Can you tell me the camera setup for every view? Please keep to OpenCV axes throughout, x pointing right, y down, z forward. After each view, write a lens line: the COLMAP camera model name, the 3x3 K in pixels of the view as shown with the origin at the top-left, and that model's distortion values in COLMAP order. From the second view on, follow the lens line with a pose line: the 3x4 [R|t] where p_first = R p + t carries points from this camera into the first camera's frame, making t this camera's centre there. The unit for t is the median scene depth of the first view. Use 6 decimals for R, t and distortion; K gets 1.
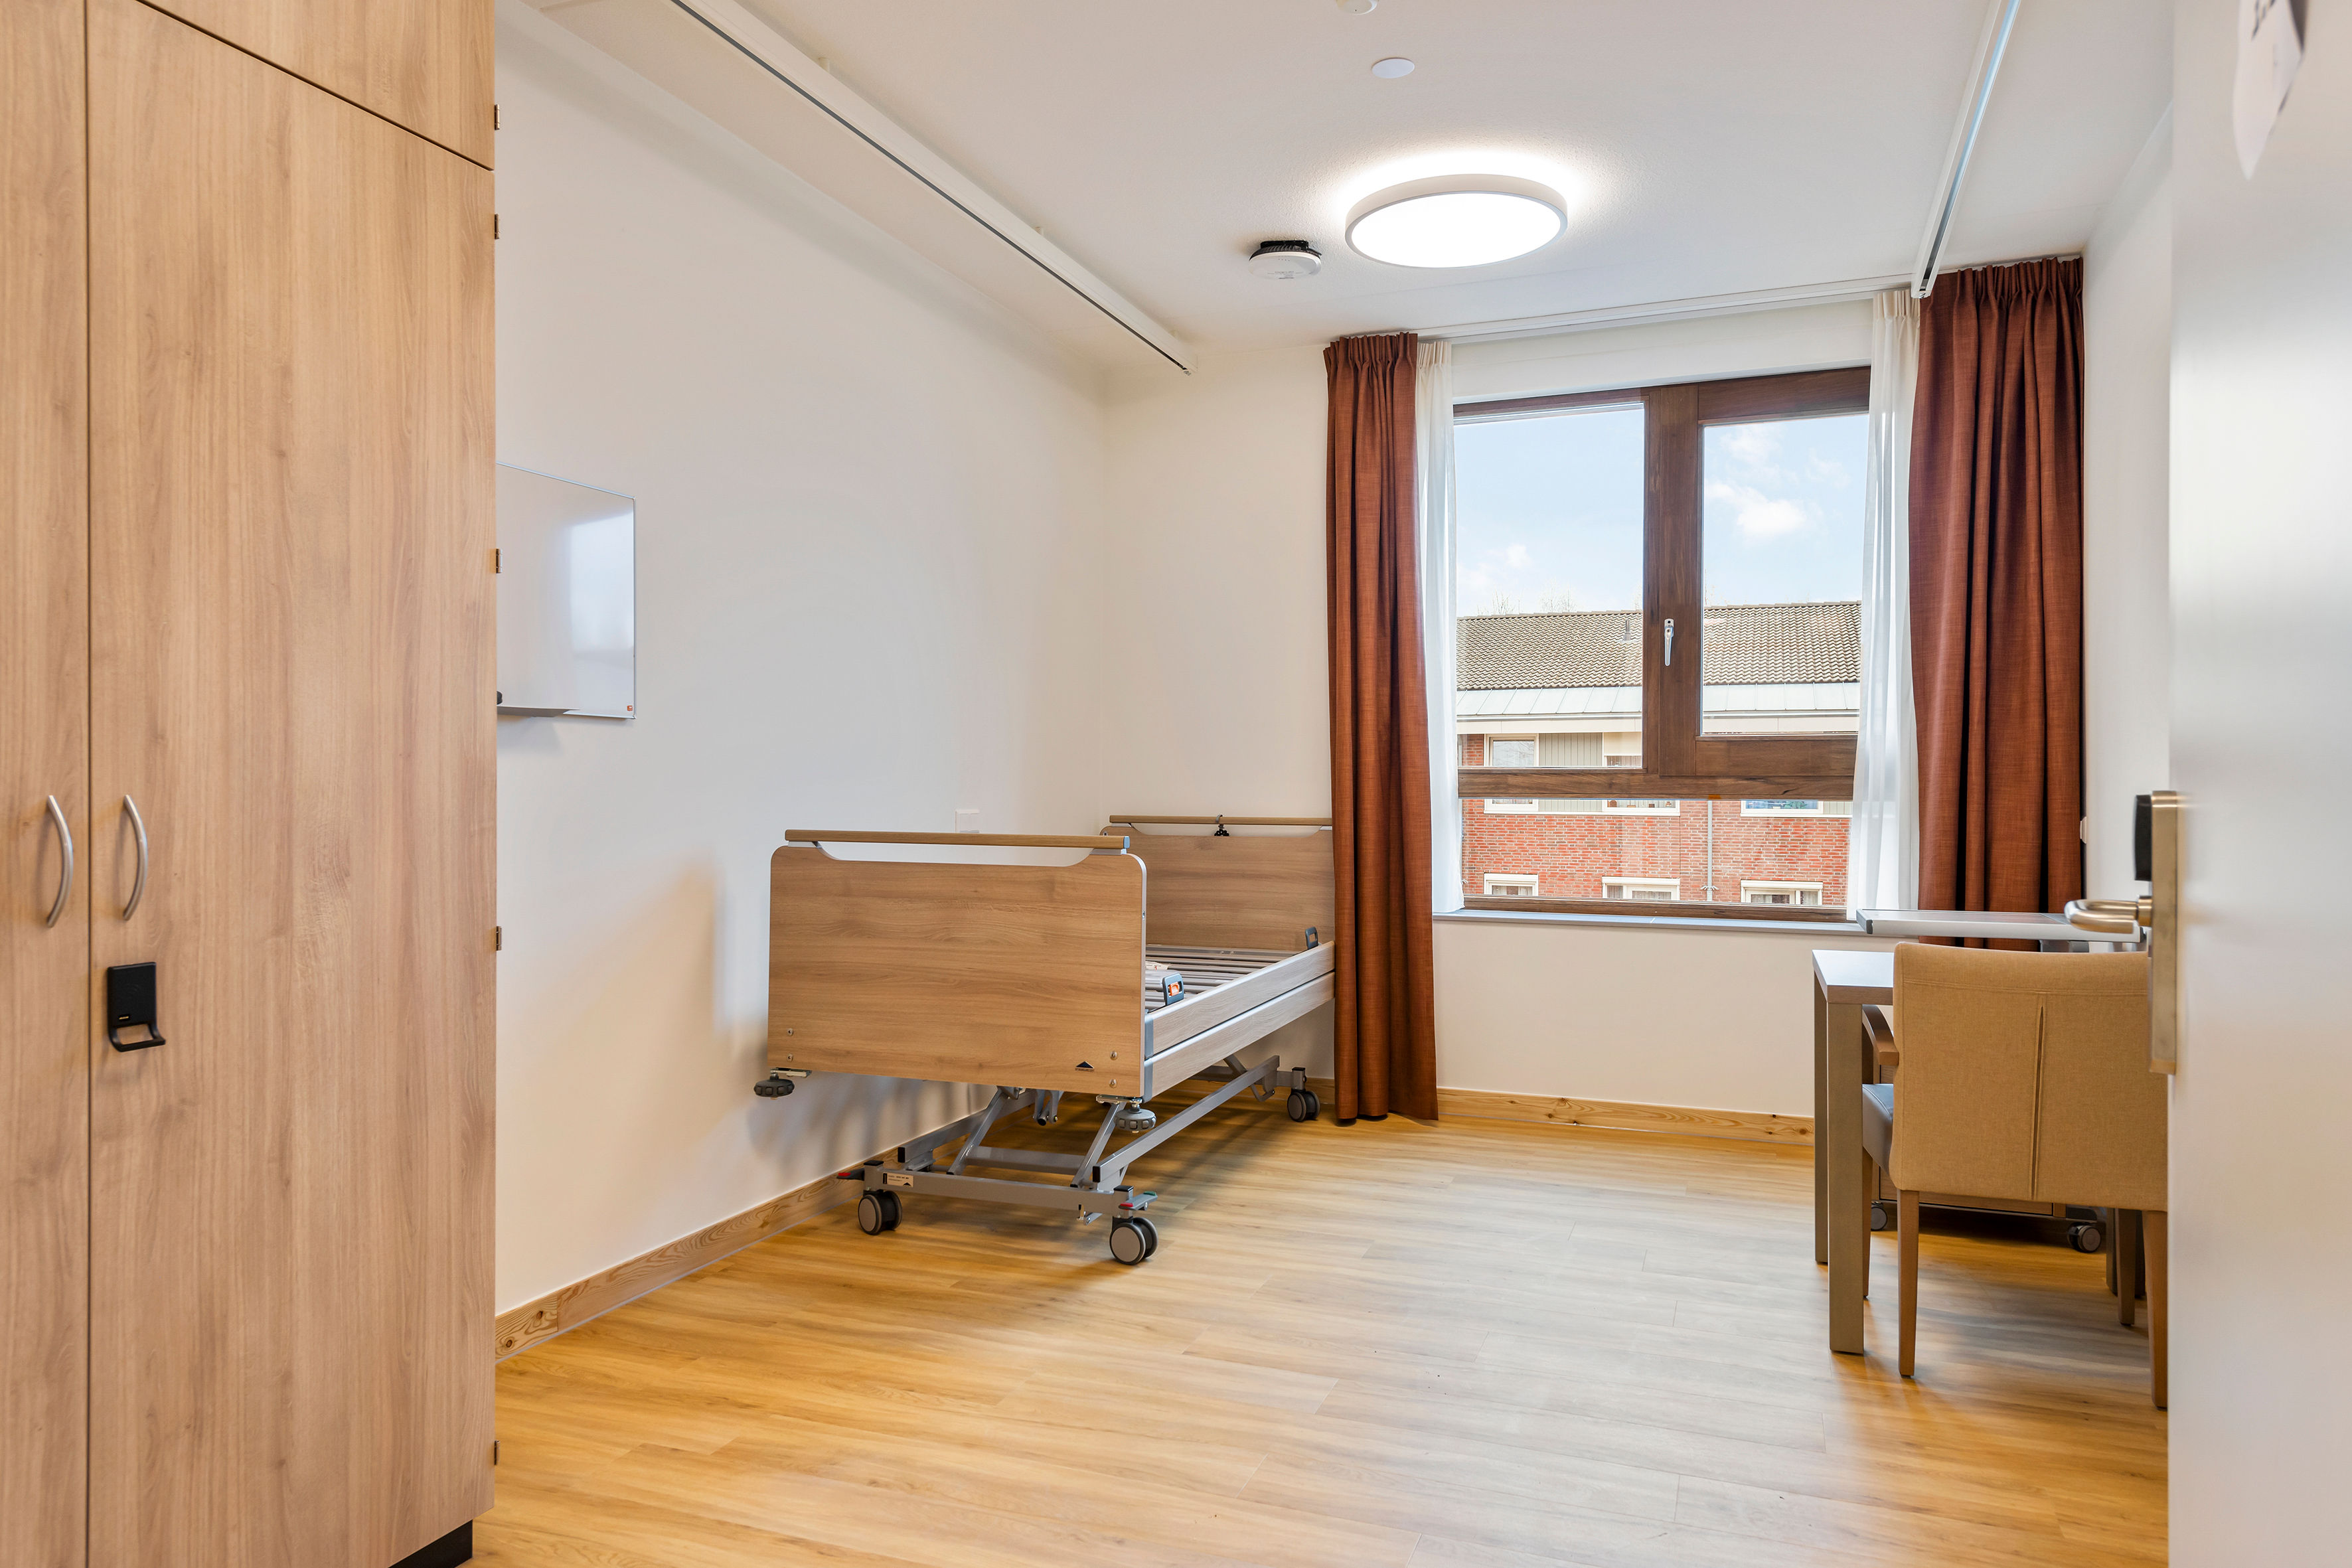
lens RADIAL K [[1534.9, 0, 1176.0], [0, 1534.9, 784.0], [0, 0, 1]] dist [0.002881, 0.001819]
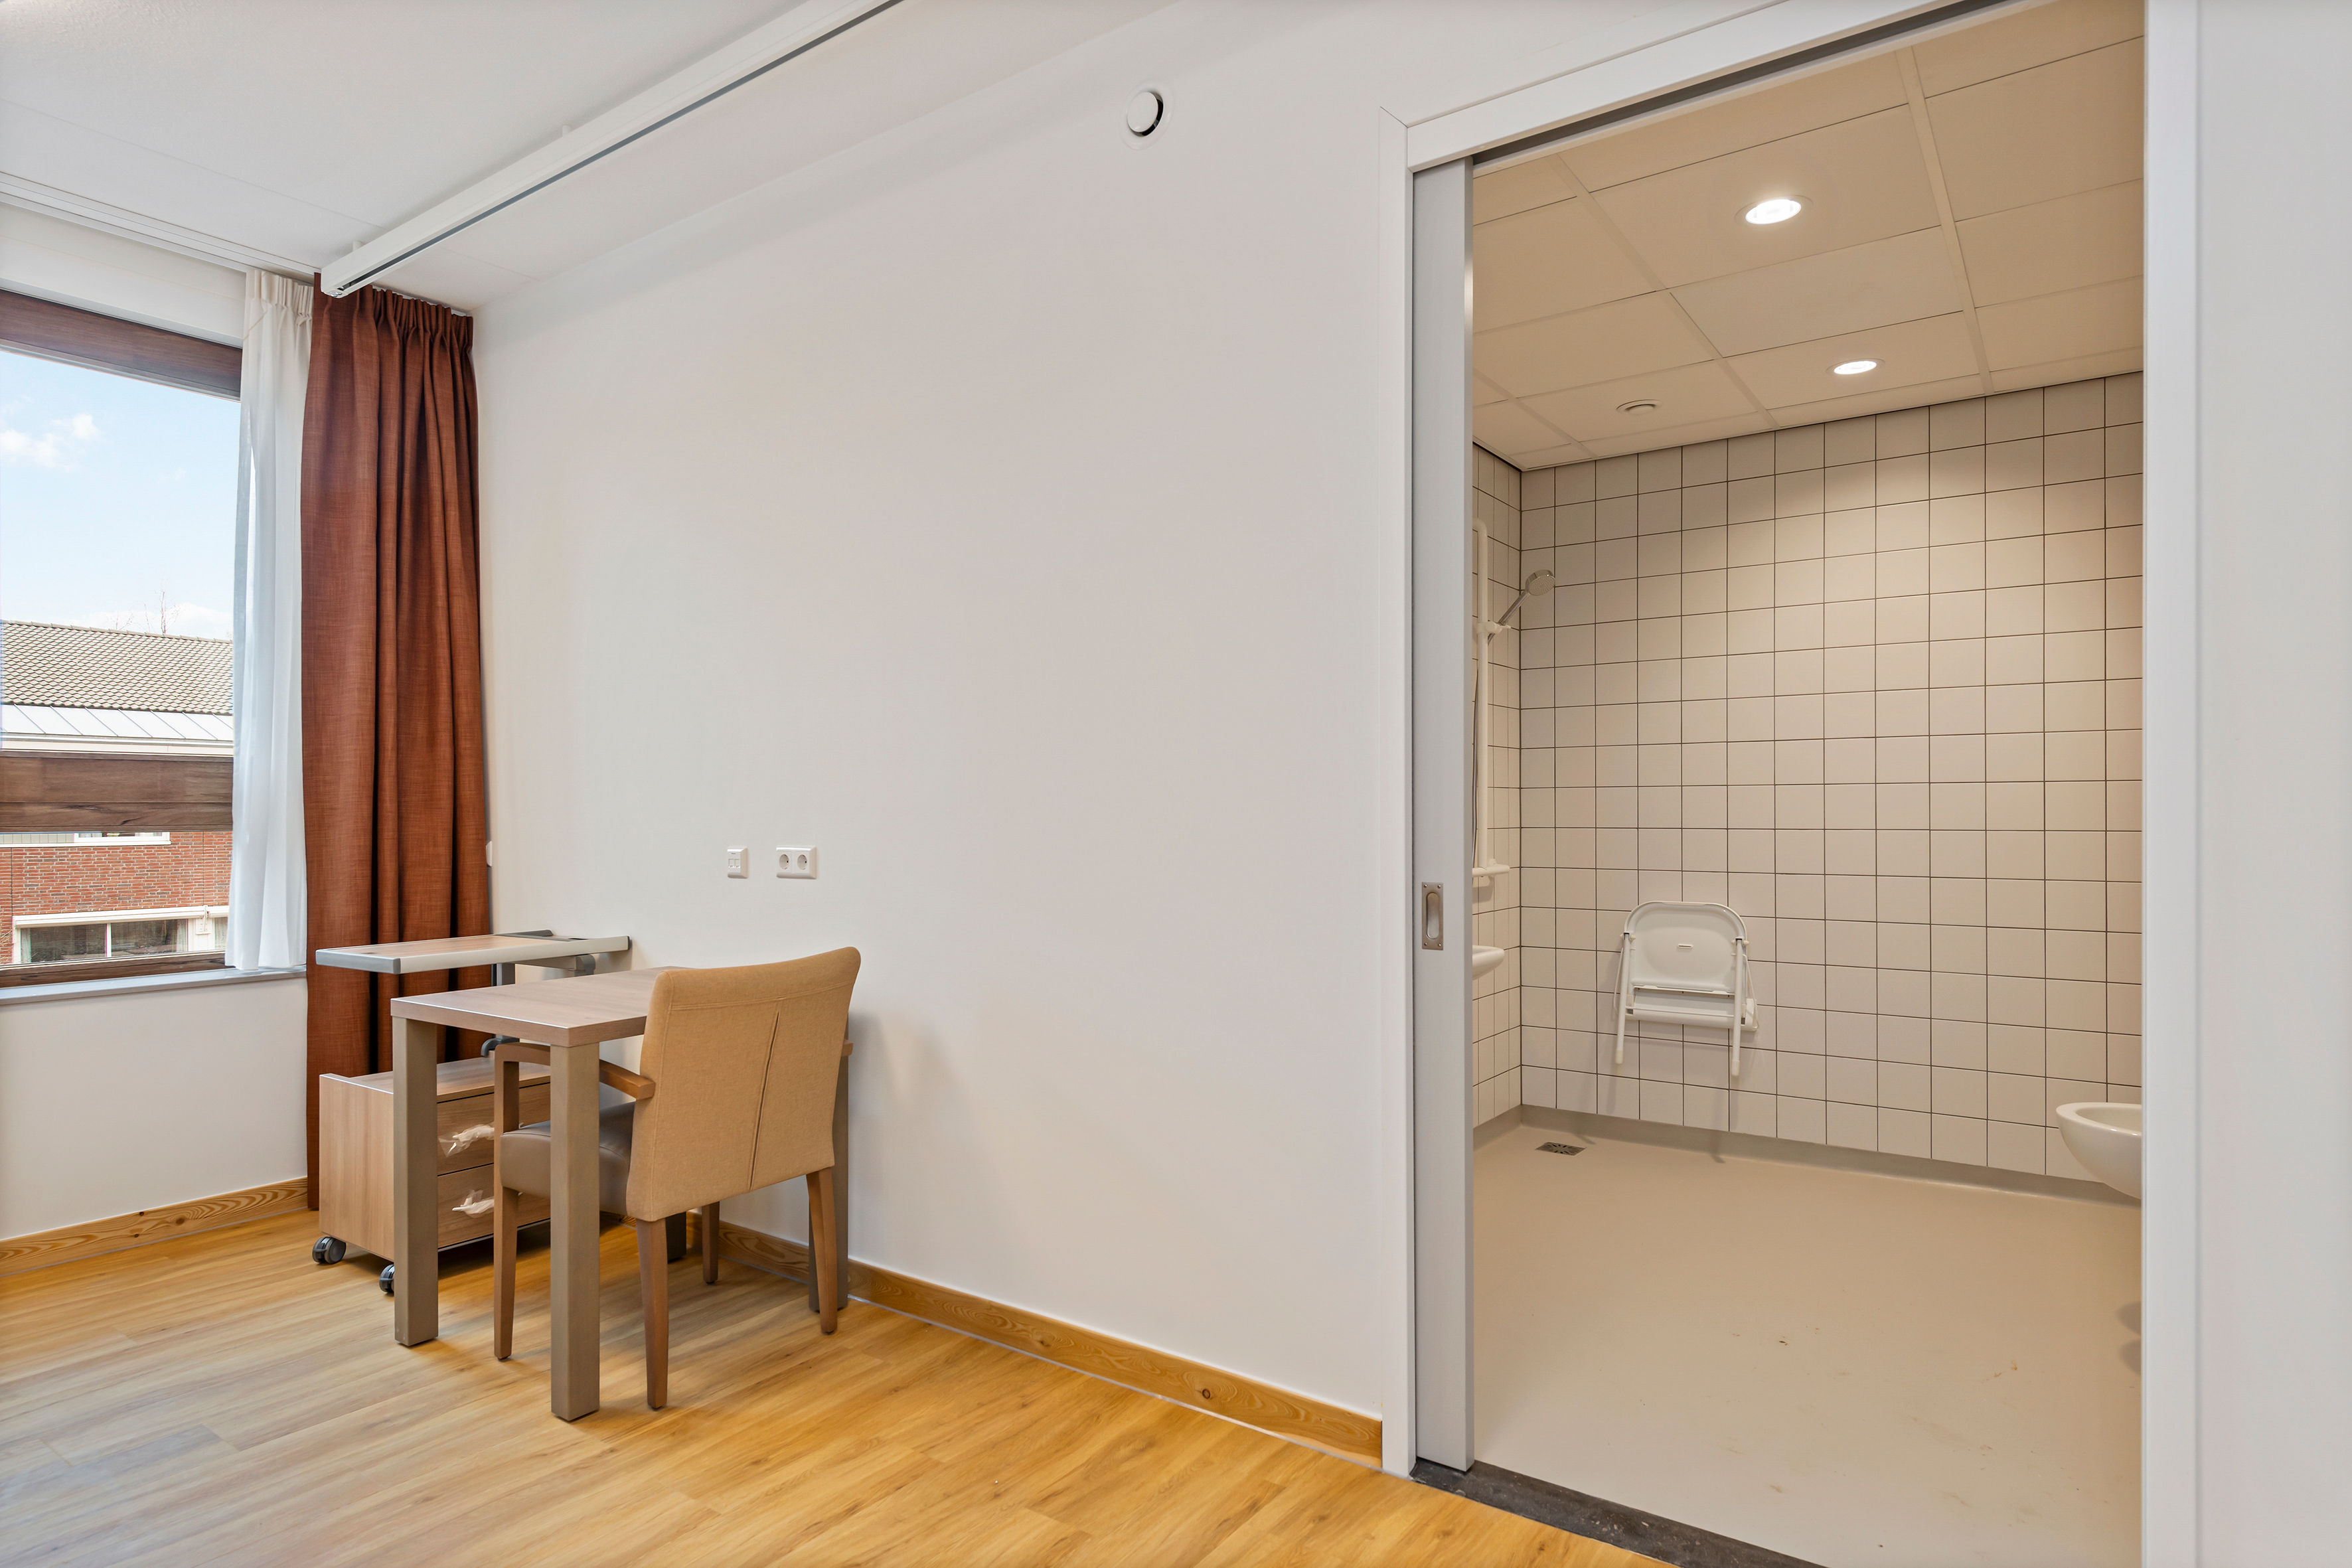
lens RADIAL K [[1298.1, 0, 1178.5], [0, 1298.1, 799.7], [0, 0, 1]] dist [0.005985, 0.000321]
pose [[0.239518, 0.002446, 0.970889, -0.171163], [0.006115, 0.999973, -0.004028, -0.000822], [-0.970873, 0.006902, 0.239497, 0.310432]]
